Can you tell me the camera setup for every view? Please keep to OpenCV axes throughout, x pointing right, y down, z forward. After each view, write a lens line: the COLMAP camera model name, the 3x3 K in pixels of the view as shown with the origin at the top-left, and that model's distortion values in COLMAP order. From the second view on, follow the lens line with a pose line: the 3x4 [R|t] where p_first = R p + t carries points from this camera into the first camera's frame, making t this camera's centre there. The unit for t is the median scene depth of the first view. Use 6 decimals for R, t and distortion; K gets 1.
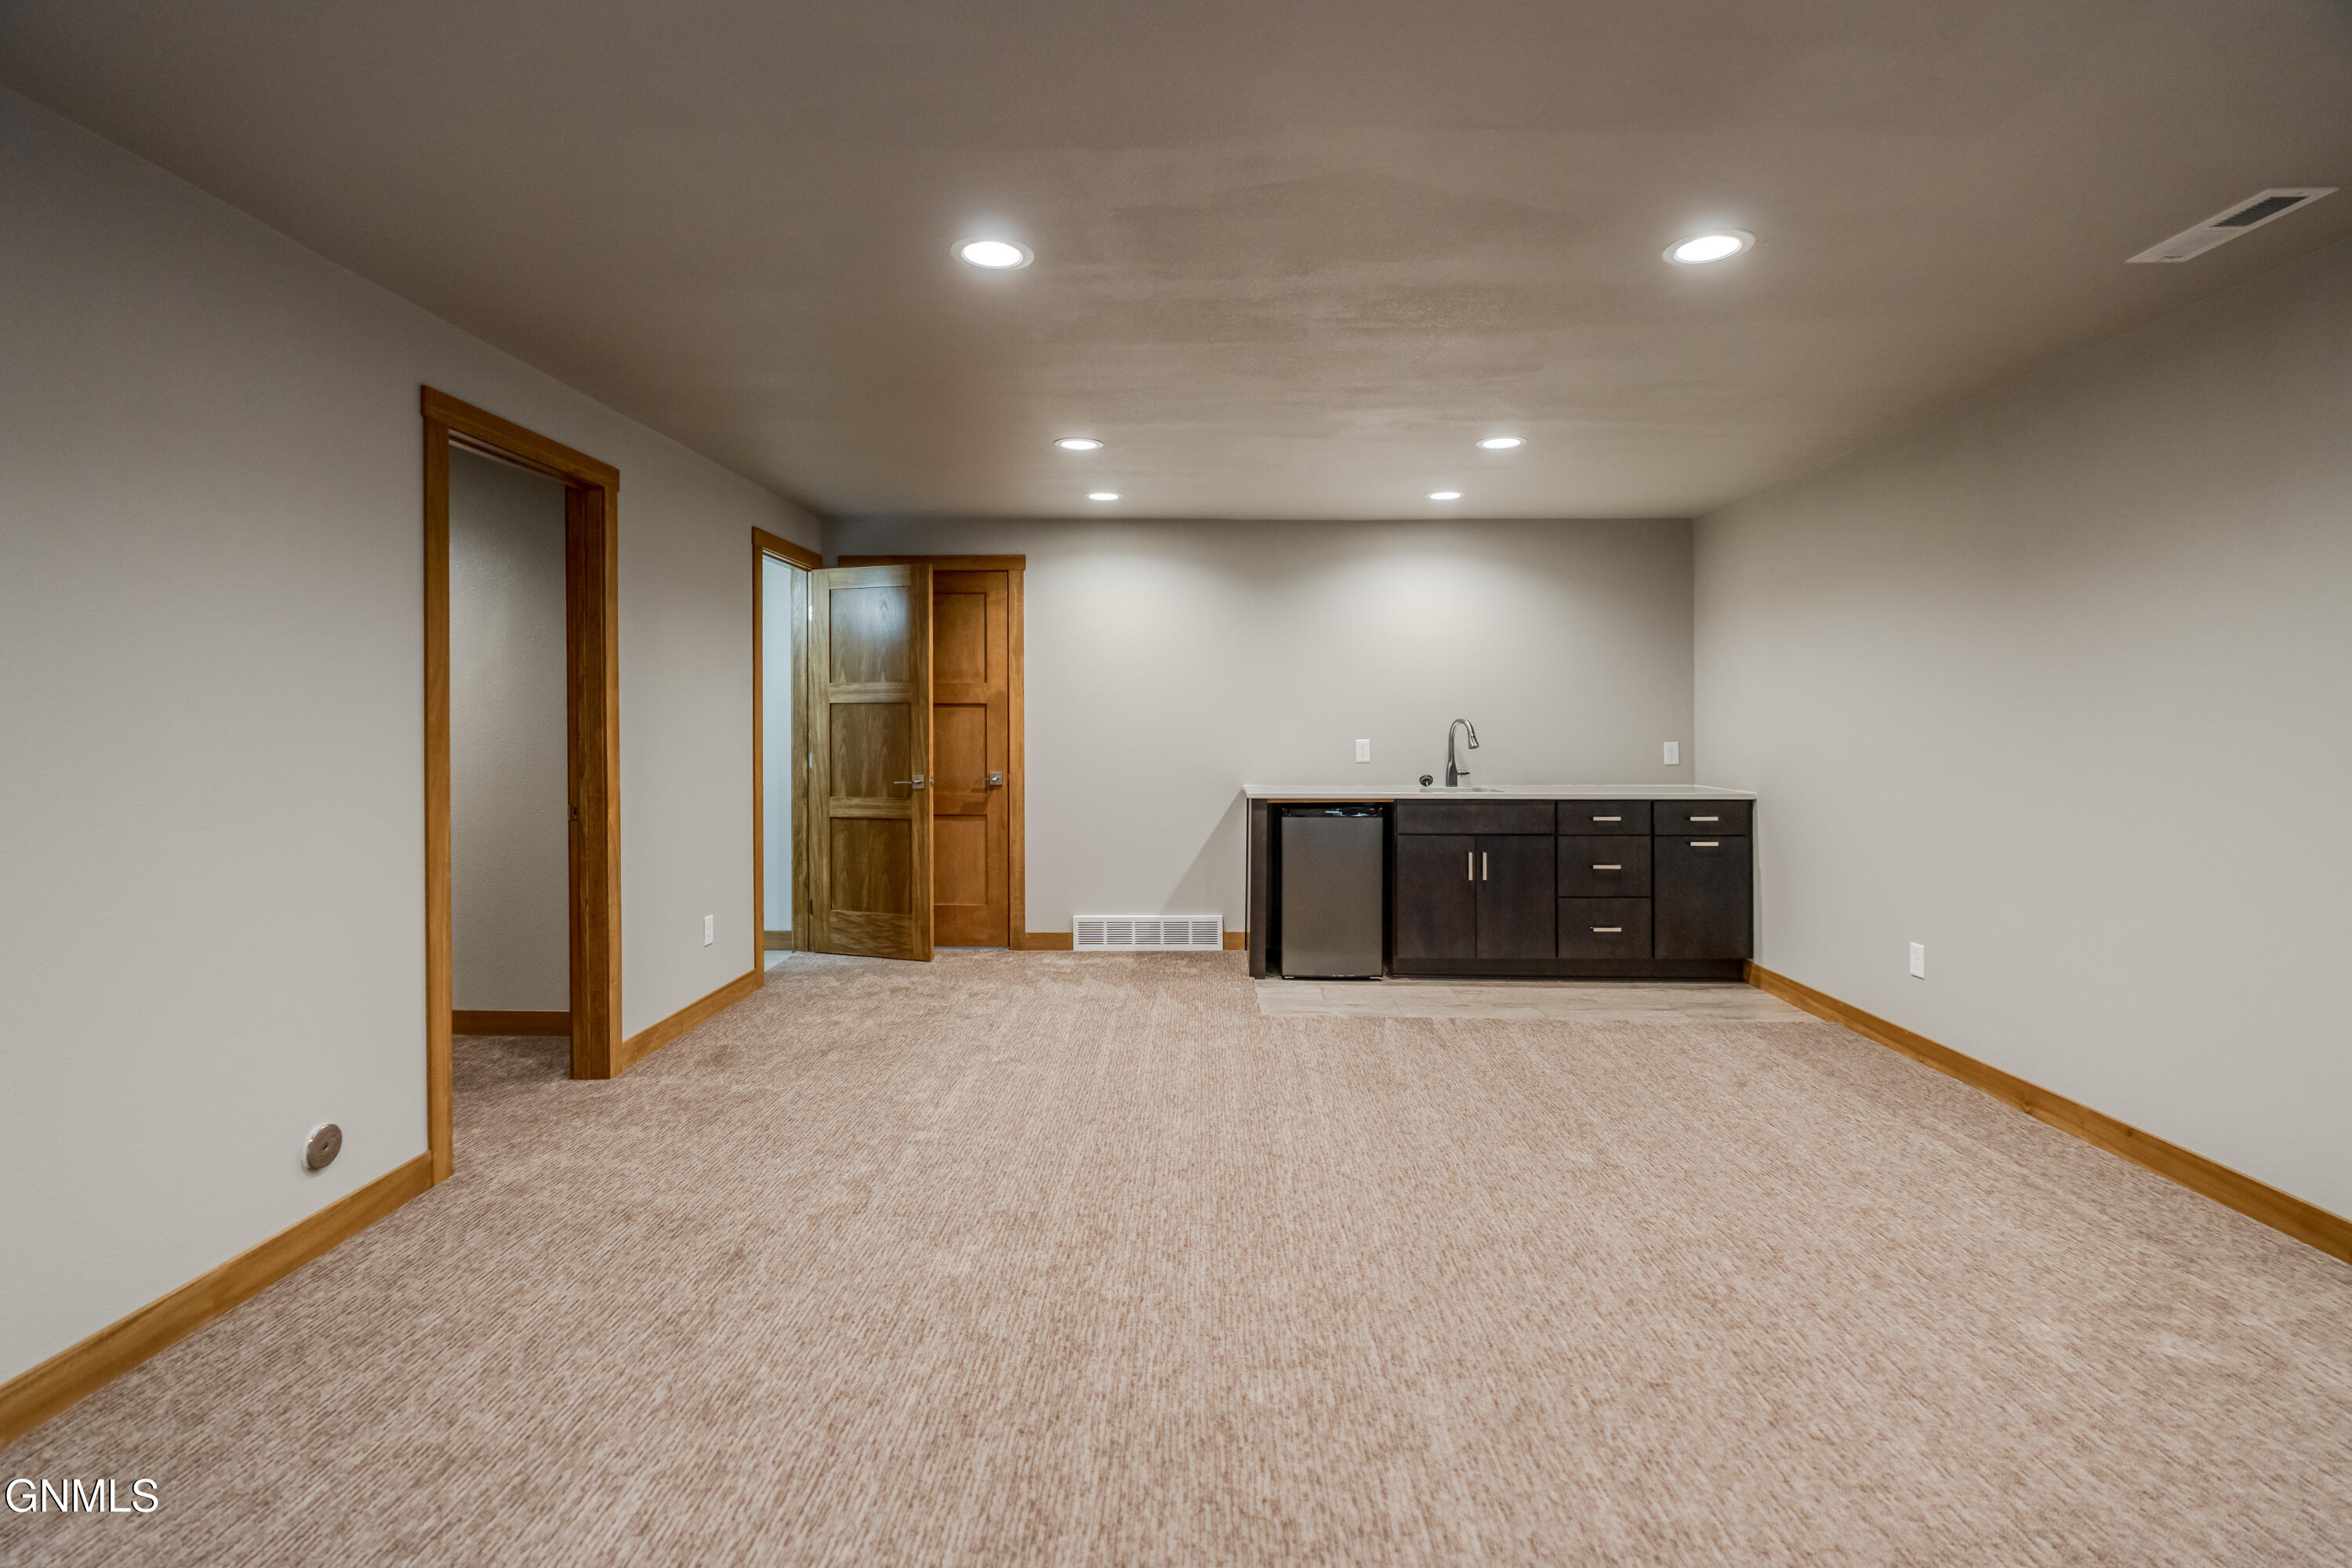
lens RADIAL K [[1146.3, 0, 1174.9], [0, 1146.3, 713.9], [0, 0, 1]] dist [-0.003855, 0.000656]
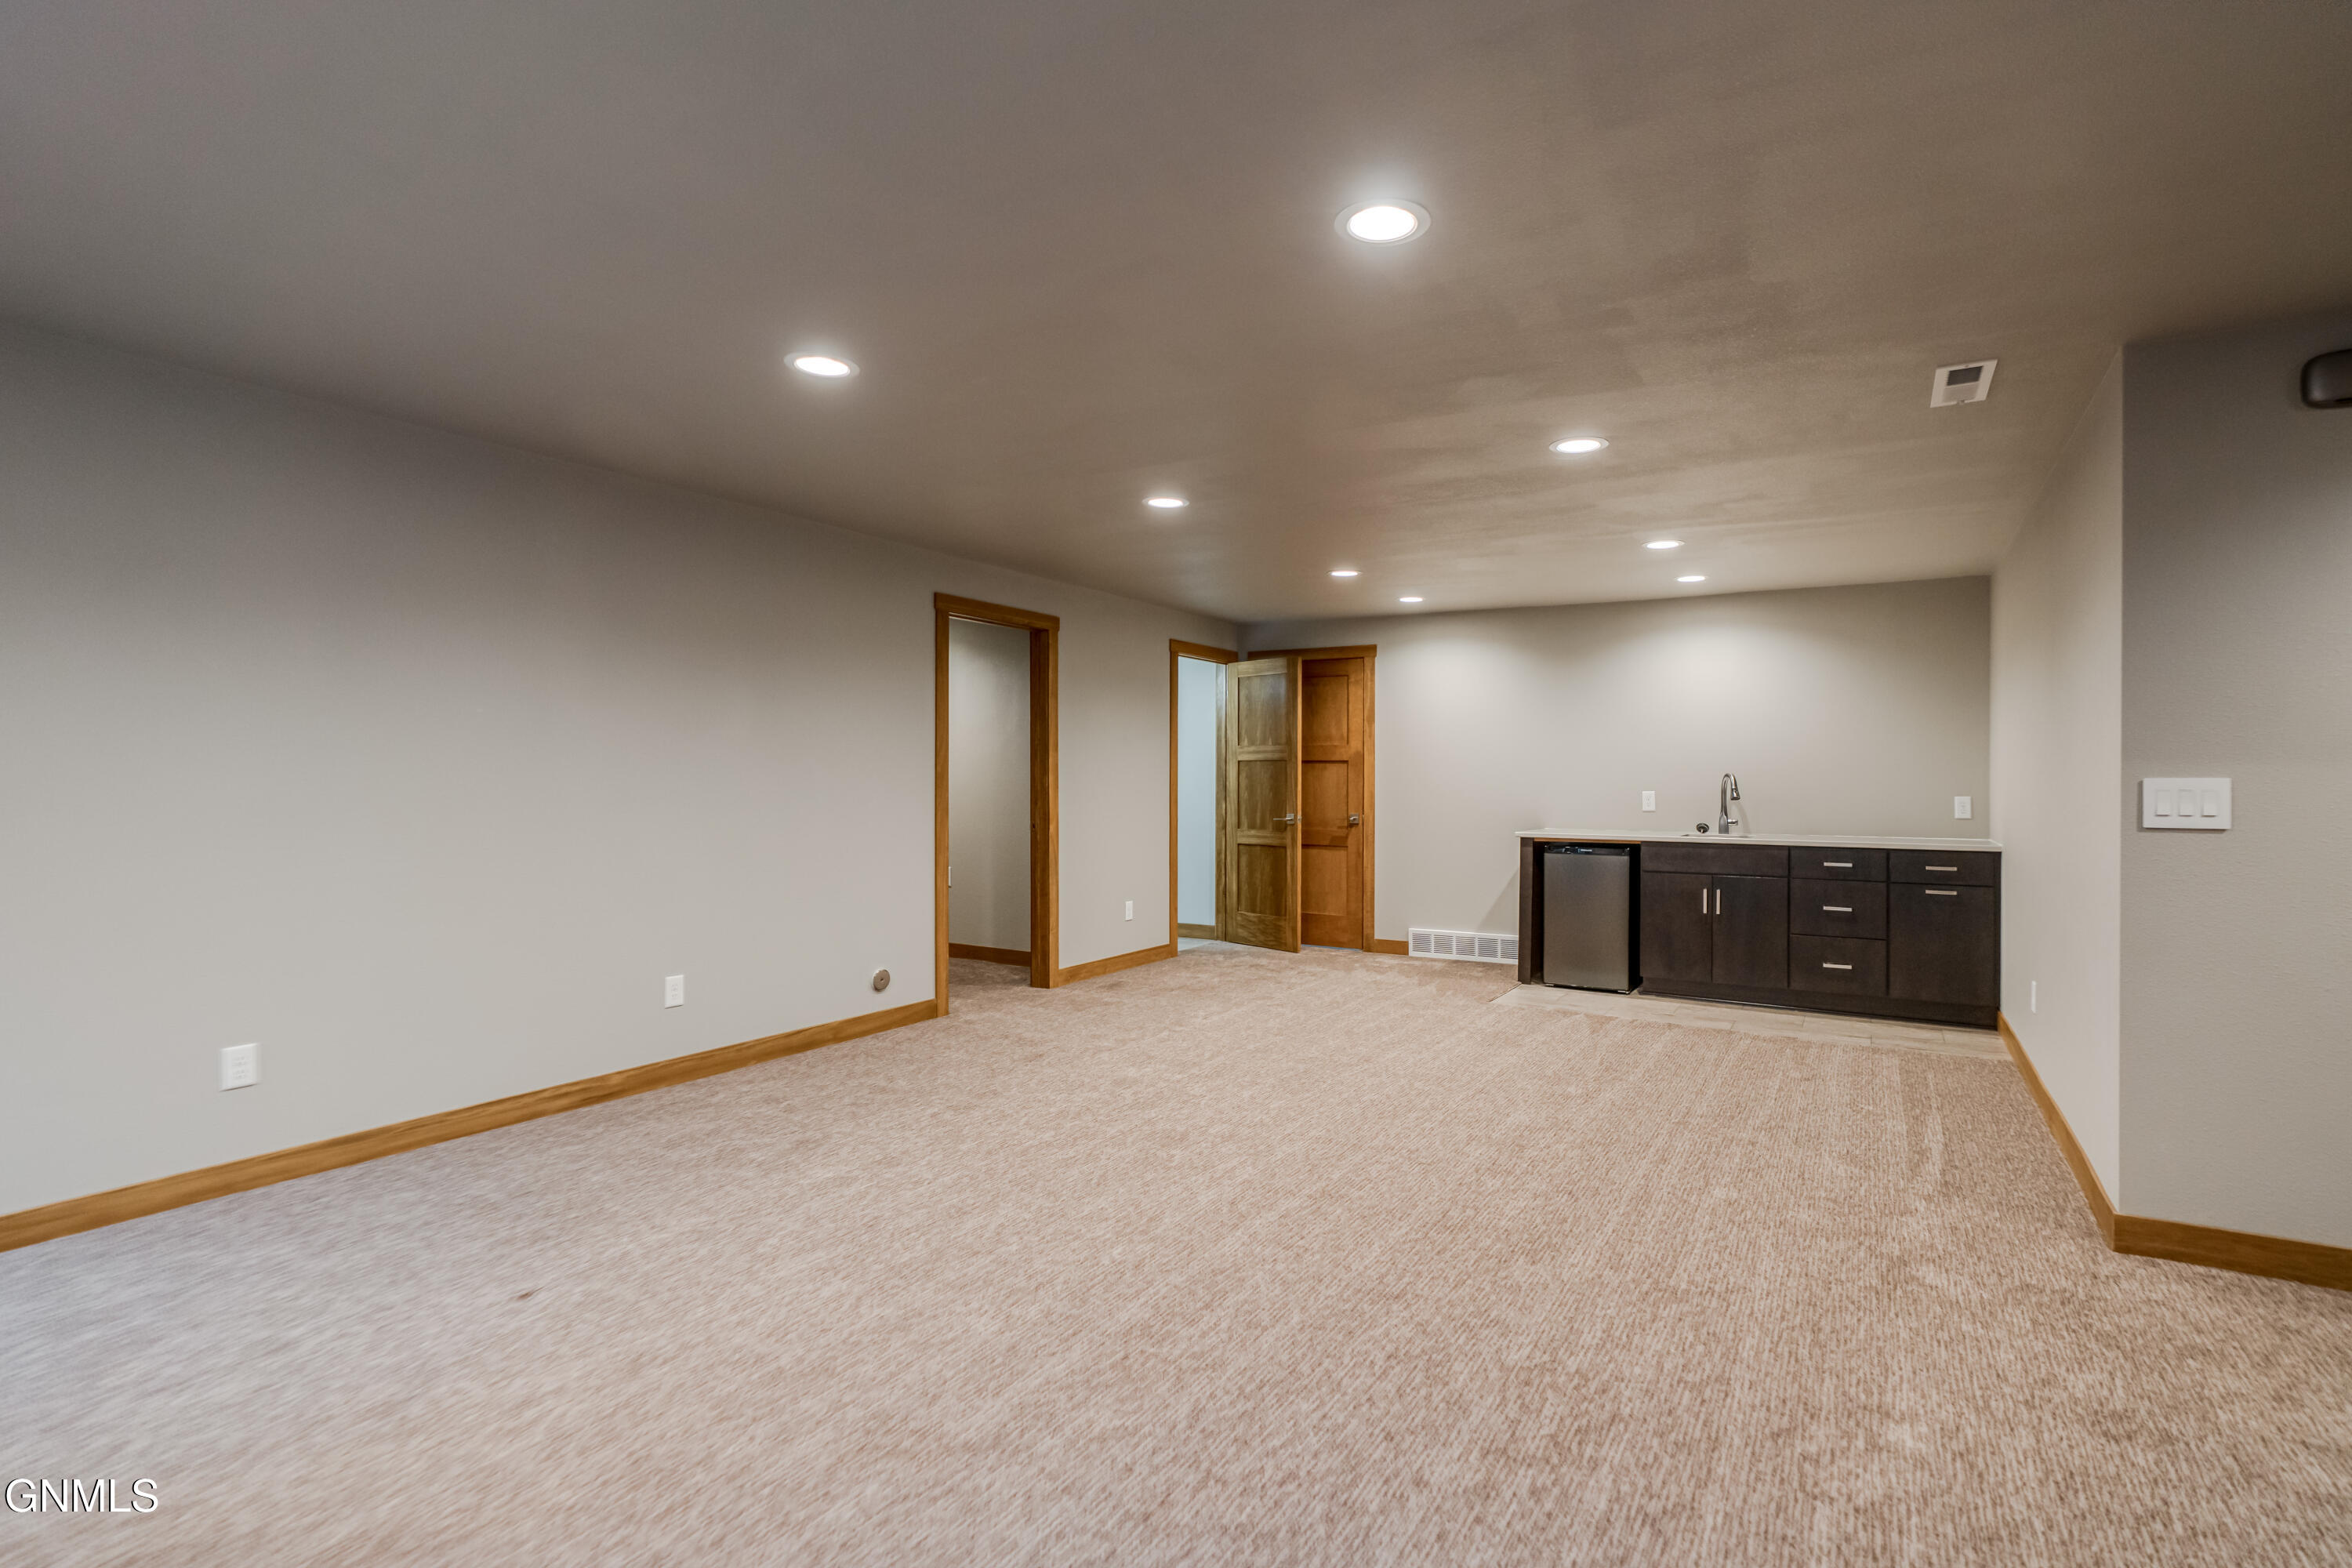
lens RADIAL K [[1124.5, 0, 1172.8], [0, 1124.5, 766.7], [0, 0, 1]] dist [0.000053, 0.001086]
pose [[0.866718, 0.000066, -0.498798, 0.320572], [-0.001568, 0.999995, -0.002592, 0.001706], [0.498796, 0.003029, 0.866714, -0.216687]]
